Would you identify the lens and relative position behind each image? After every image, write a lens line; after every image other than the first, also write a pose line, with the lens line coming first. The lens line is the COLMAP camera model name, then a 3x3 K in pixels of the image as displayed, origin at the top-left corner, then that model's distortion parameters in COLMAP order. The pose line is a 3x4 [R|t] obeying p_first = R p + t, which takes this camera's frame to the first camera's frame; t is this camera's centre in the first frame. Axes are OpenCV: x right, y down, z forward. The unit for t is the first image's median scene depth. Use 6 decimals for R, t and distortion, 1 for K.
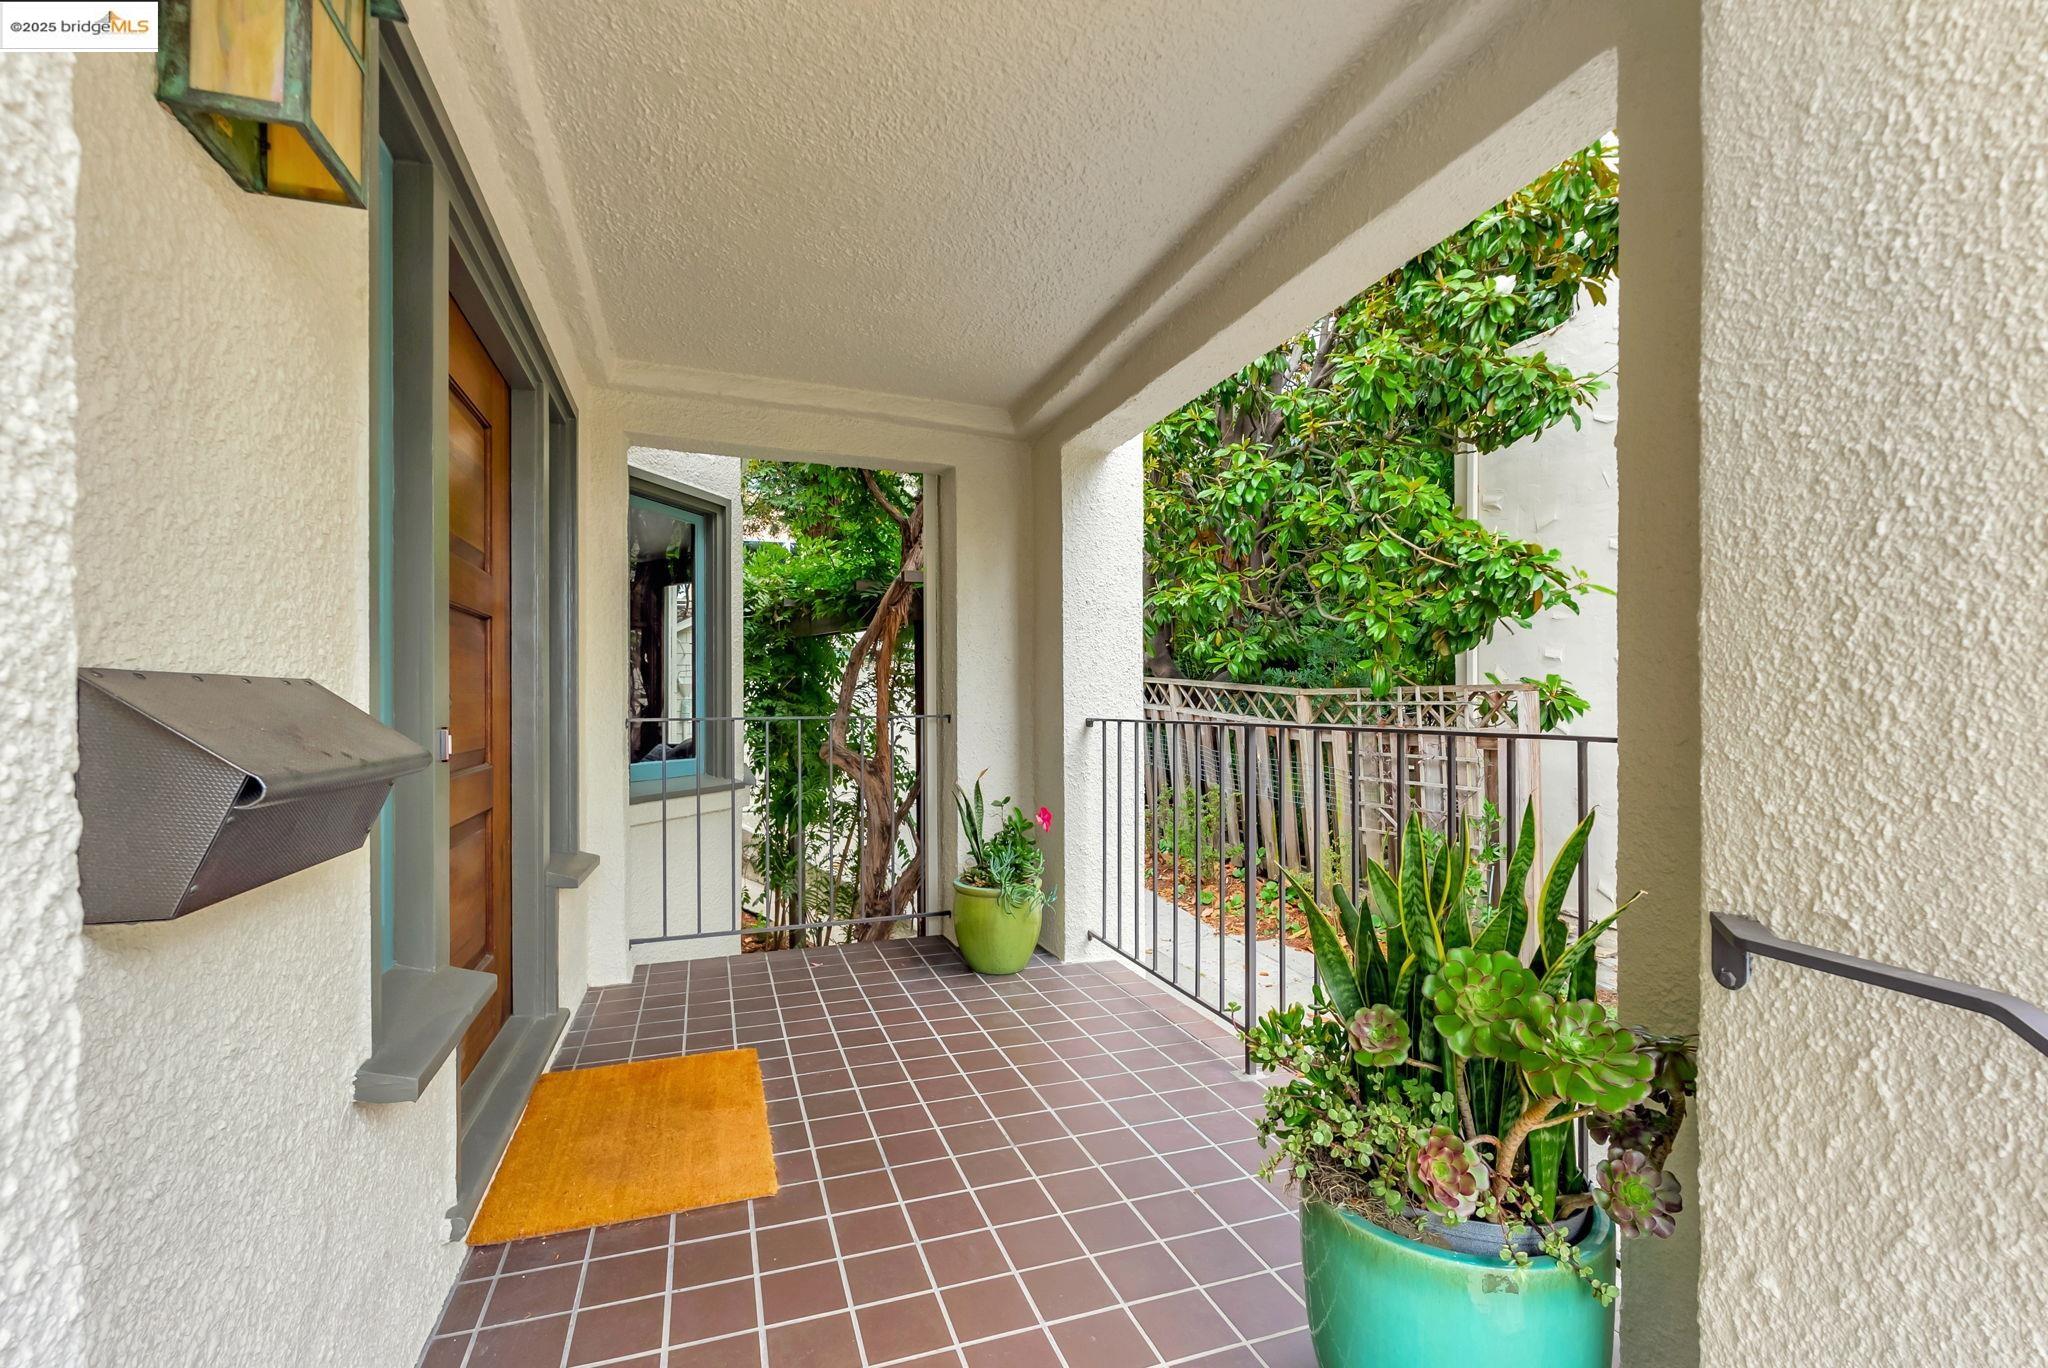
lens RADIAL K [[904.9, 0, 1016.2], [0, 904.9, 691.0], [0, 0, 1]] dist [-0.000307, 0.000565]
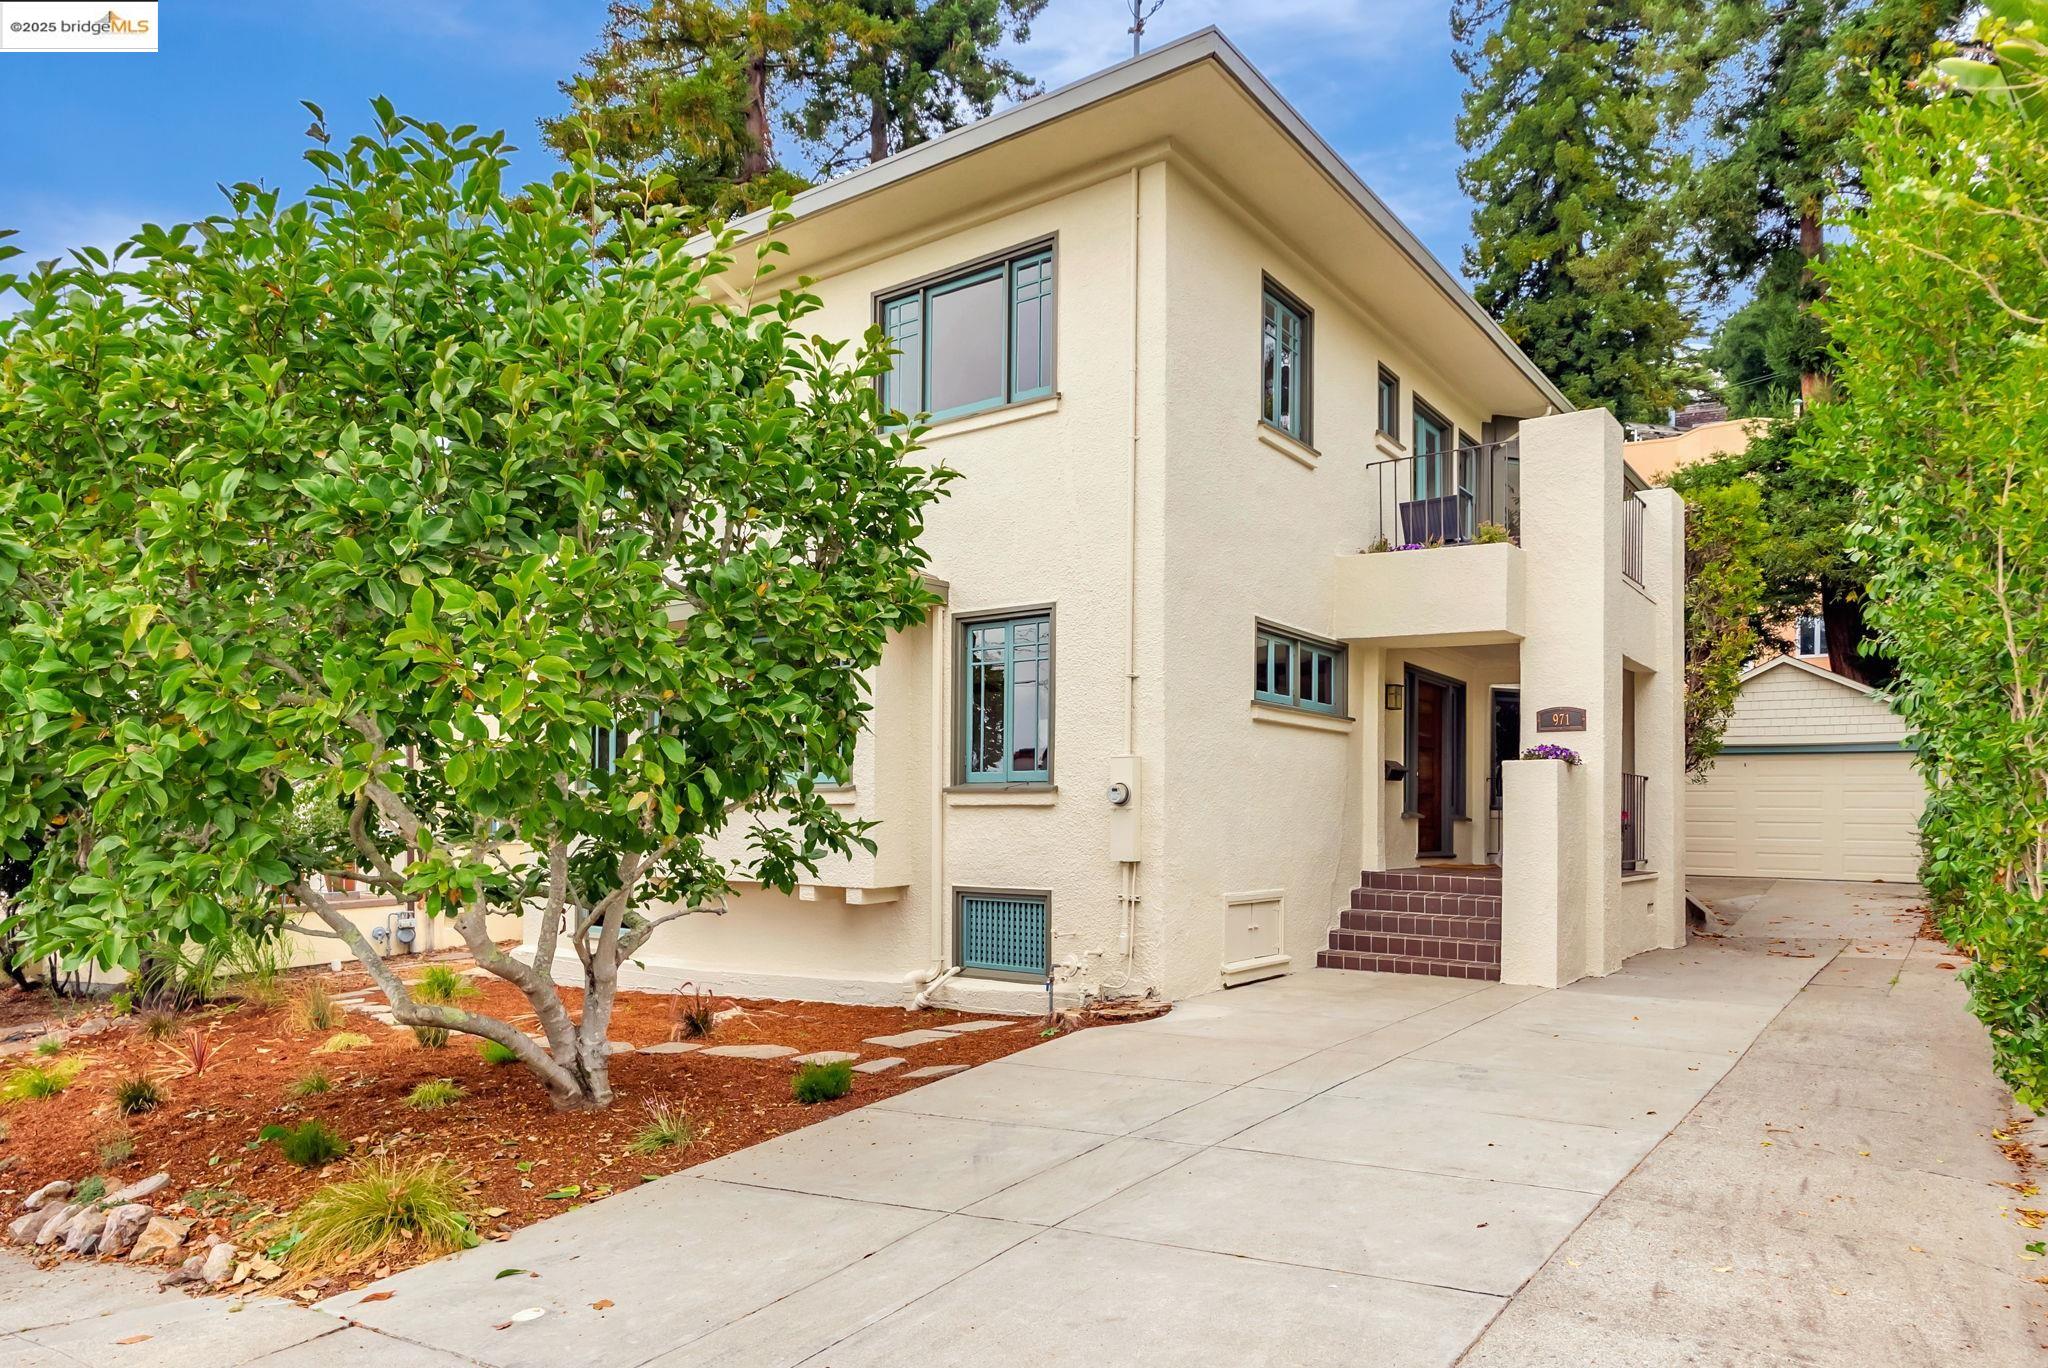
lens RADIAL K [[1310.5, 0, 1008.4], [0, 1310.5, 792.7], [0, 0, 1]] dist [0.010299, -0.001761]
pose [[0.572695, -0.001137, -0.819768, 2.141812], [-0.009415, 0.999924, -0.007965, 0.122886], [0.819715, 0.012280, 0.572641, -2.679964]]
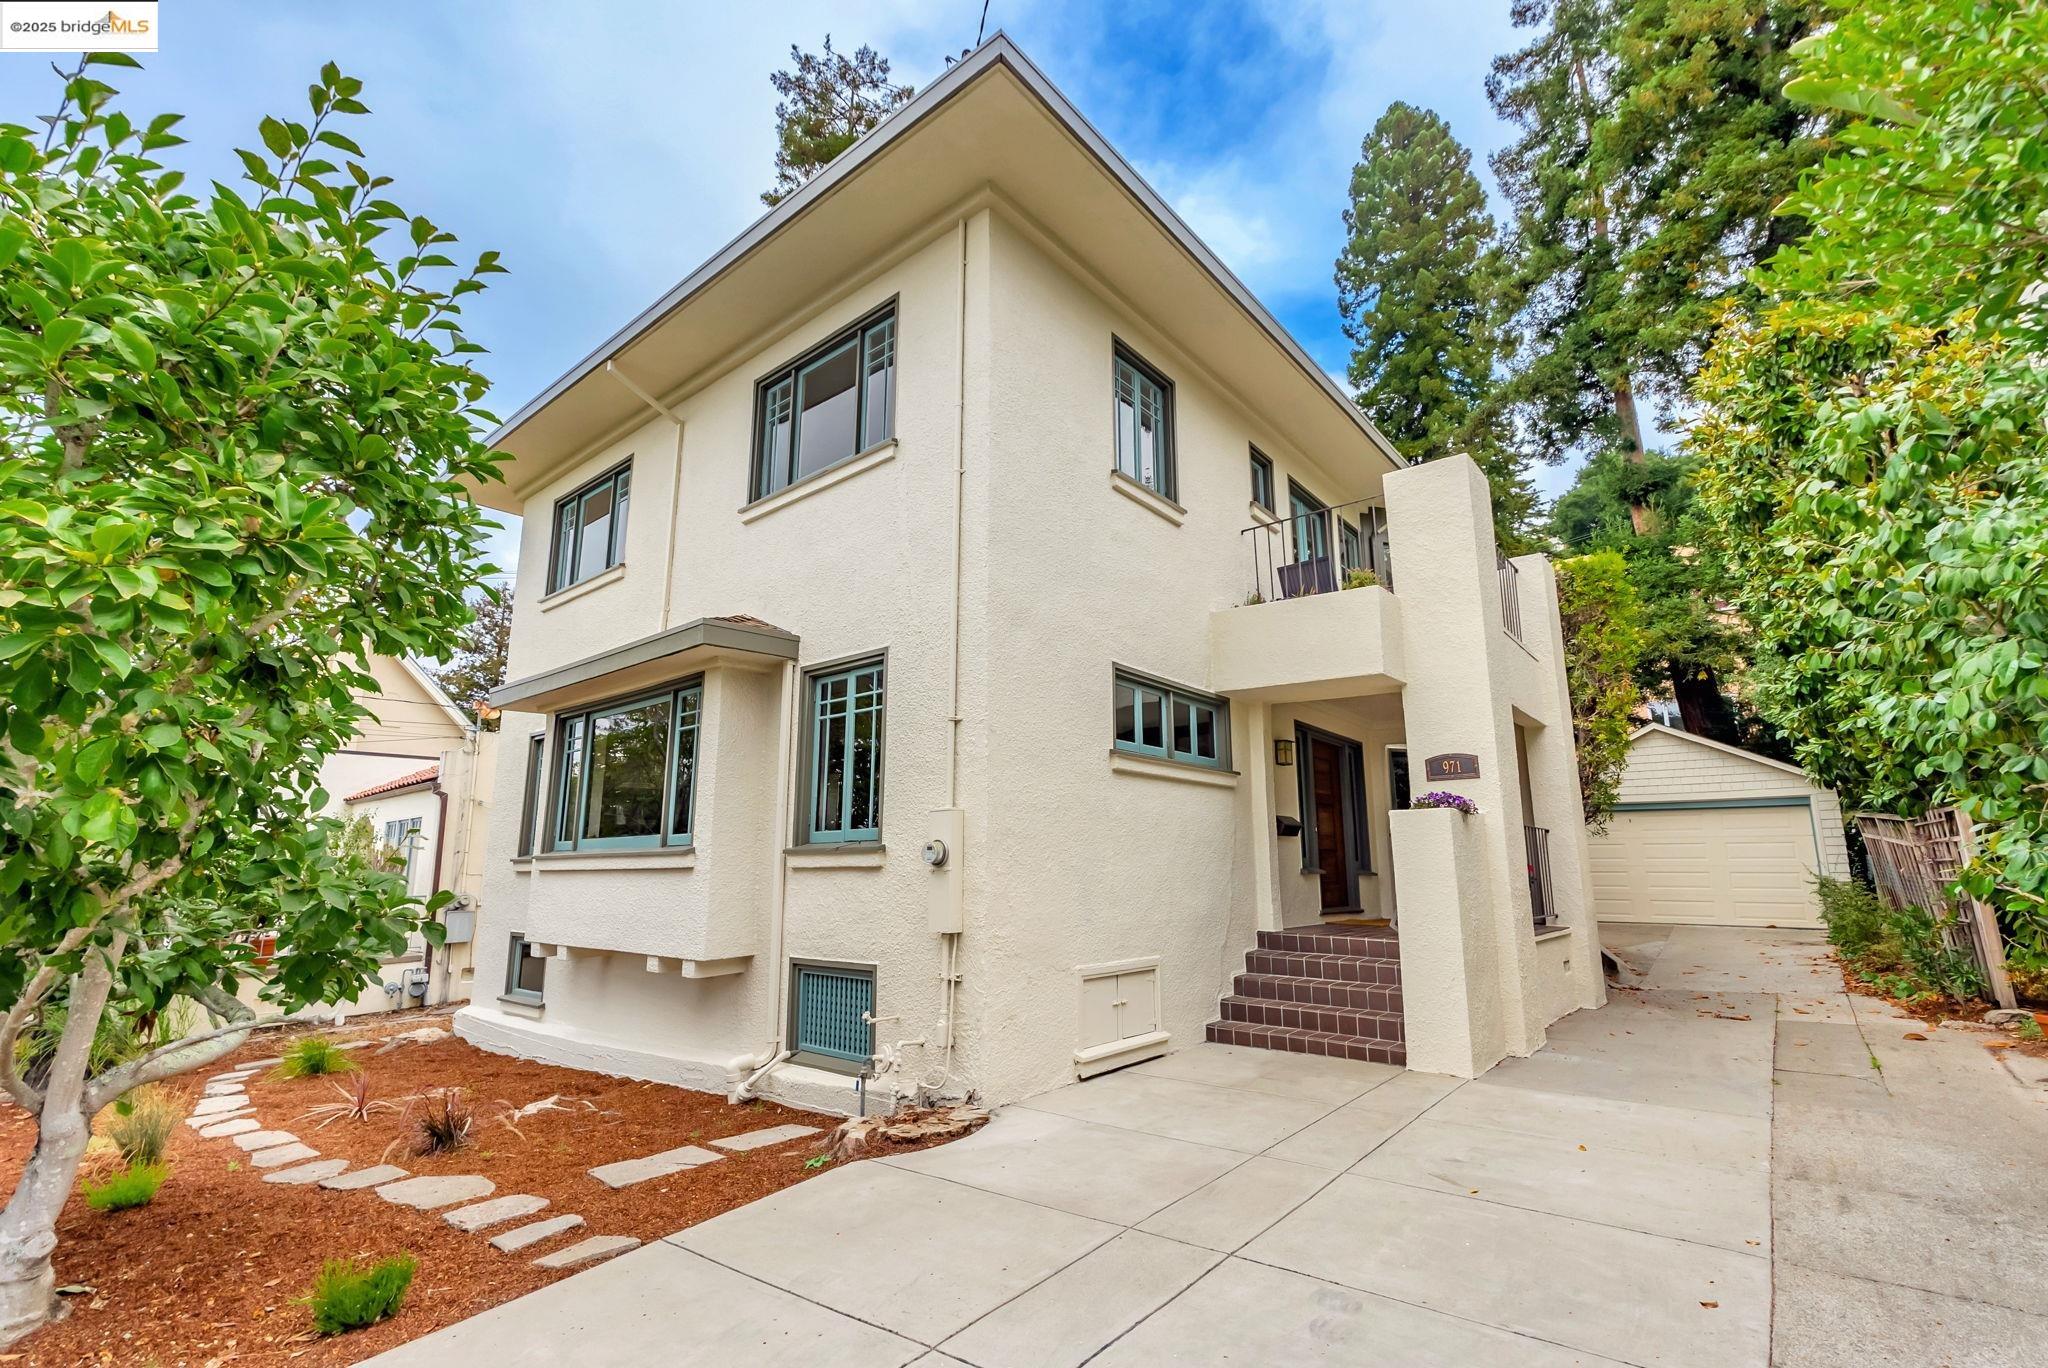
lens RADIAL K [[904.9, 0, 1022.0], [0, 904.9, 697.7], [0, 0, 1]] dist [-0.000307, 0.000565]
pose [[0.524526, -0.152164, -0.837686, 1.544256], [0.002517, 0.984172, -0.177197, 0.114971], [0.851391, 0.090836, 0.516607, -1.685437]]
